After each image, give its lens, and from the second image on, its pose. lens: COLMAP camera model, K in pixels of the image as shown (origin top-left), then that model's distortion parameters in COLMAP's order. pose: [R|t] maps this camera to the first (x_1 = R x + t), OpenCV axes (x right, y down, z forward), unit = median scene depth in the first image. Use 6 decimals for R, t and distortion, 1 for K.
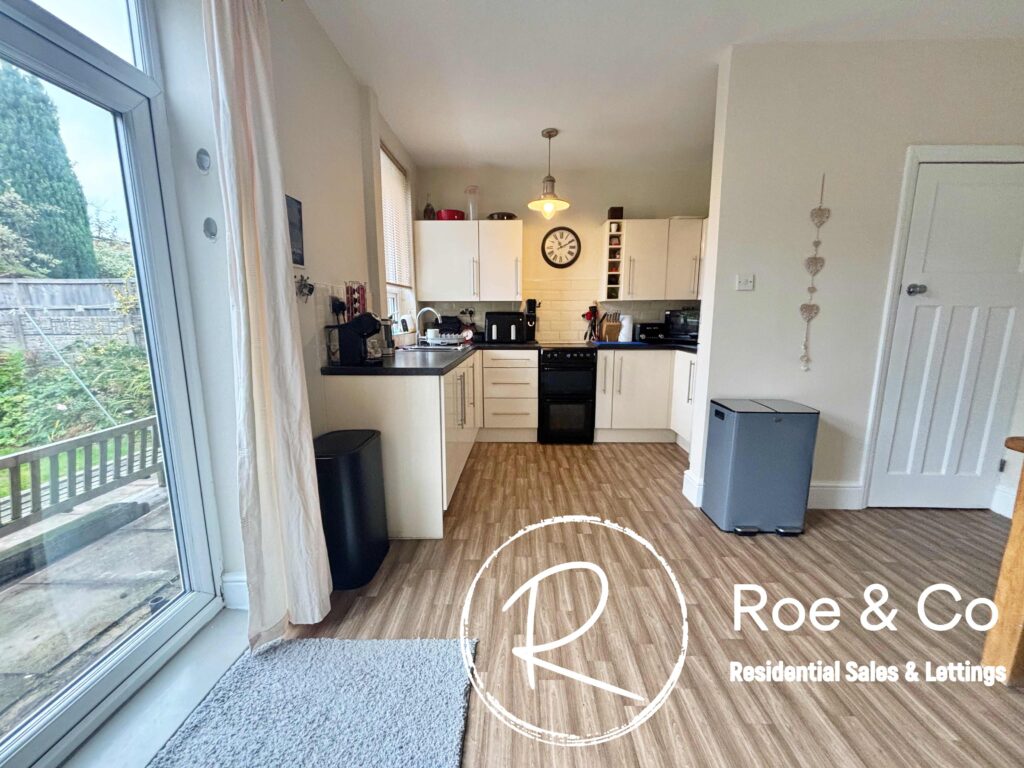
lens RADIAL K [[411.5, 0, 510.8], [0, 411.5, 386.8], [0, 0, 1]] dist [-0.002999, 0.000619]
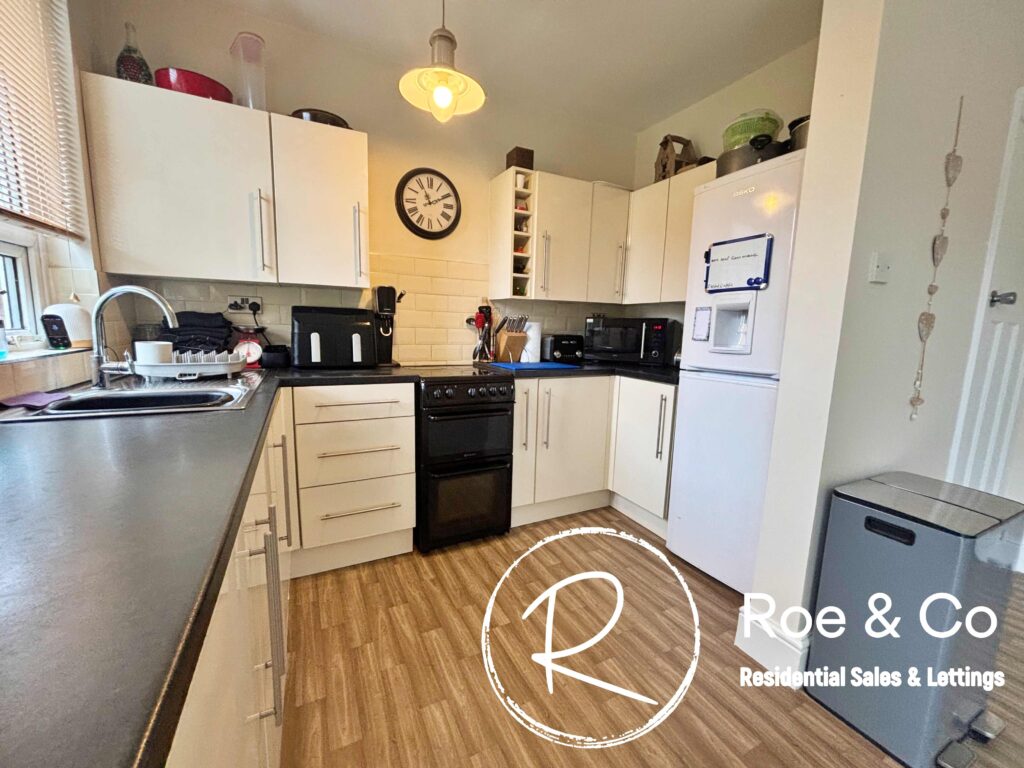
lens RADIAL K [[411.5, 0, 512.1], [0, 411.5, 387.2], [0, 0, 1]] dist [-0.002999, 0.000619]
pose [[0.881405, -0.042785, 0.470419, -0.066545], [0.049298, 0.998783, -0.001527, -0.073190], [-0.469781, 0.024537, 0.882442, 0.456450]]
